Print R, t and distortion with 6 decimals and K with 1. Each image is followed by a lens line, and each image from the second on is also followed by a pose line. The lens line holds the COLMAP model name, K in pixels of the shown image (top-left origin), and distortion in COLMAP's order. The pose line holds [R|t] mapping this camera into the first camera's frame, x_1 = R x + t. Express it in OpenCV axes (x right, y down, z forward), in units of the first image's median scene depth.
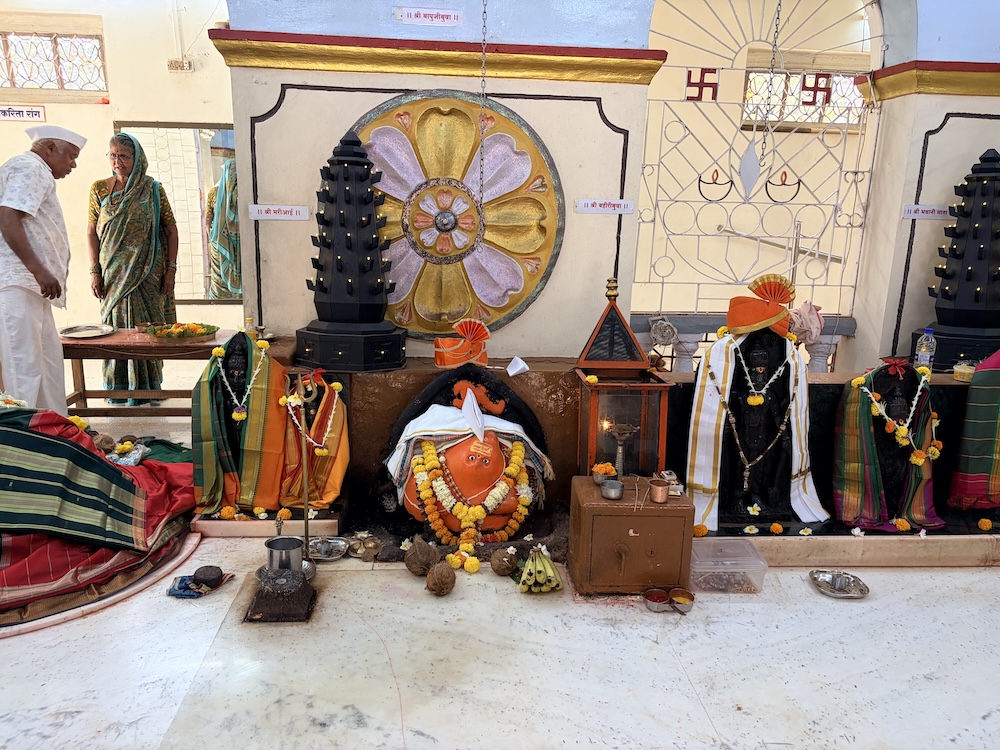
lens RADIAL K [[750.8, 0, 506.5], [0, 750.8, 380.4], [0, 0, 1]] dist [0.041172, -0.036463]
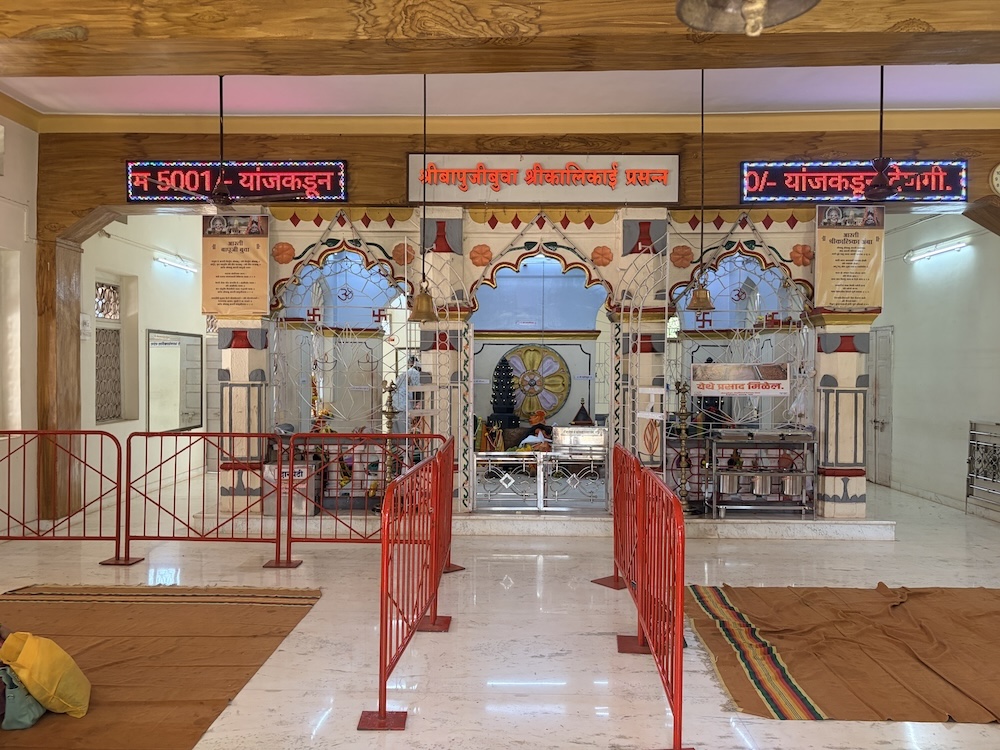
lens RADIAL K [[750.8, 0, 501.7], [0, 750.8, 374.5], [0, 0, 1]] dist [0.041172, -0.036463]
pose [[0.994688, -0.022748, -0.100395, 0.122627], [-0.000264, 0.974711, -0.223468, 0.515561], [0.102940, 0.222307, 0.969527, -2.336420]]
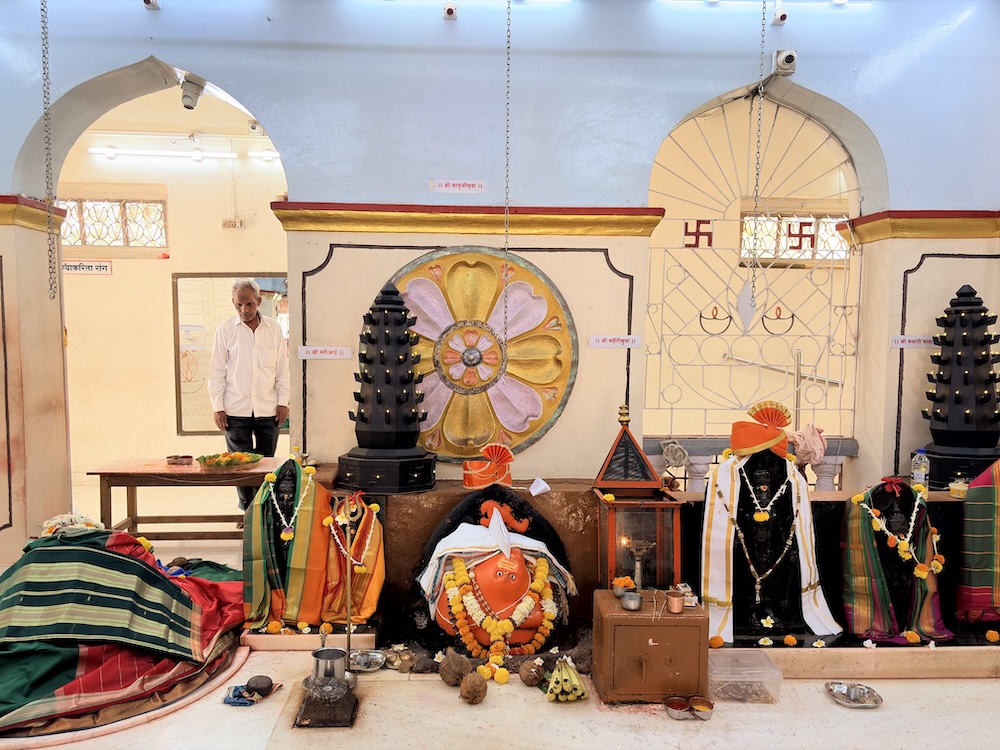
lens RADIAL K [[750.8, 0, 489.6], [0, 750.8, 377.8], [0, 0, 1]] dist [0.041172, -0.036463]
pose [[0.998971, -0.016728, -0.042150, -0.008951], [0.009358, 0.985516, -0.169327, 0.008583], [0.044372, 0.168758, 0.984658, -0.102174]]
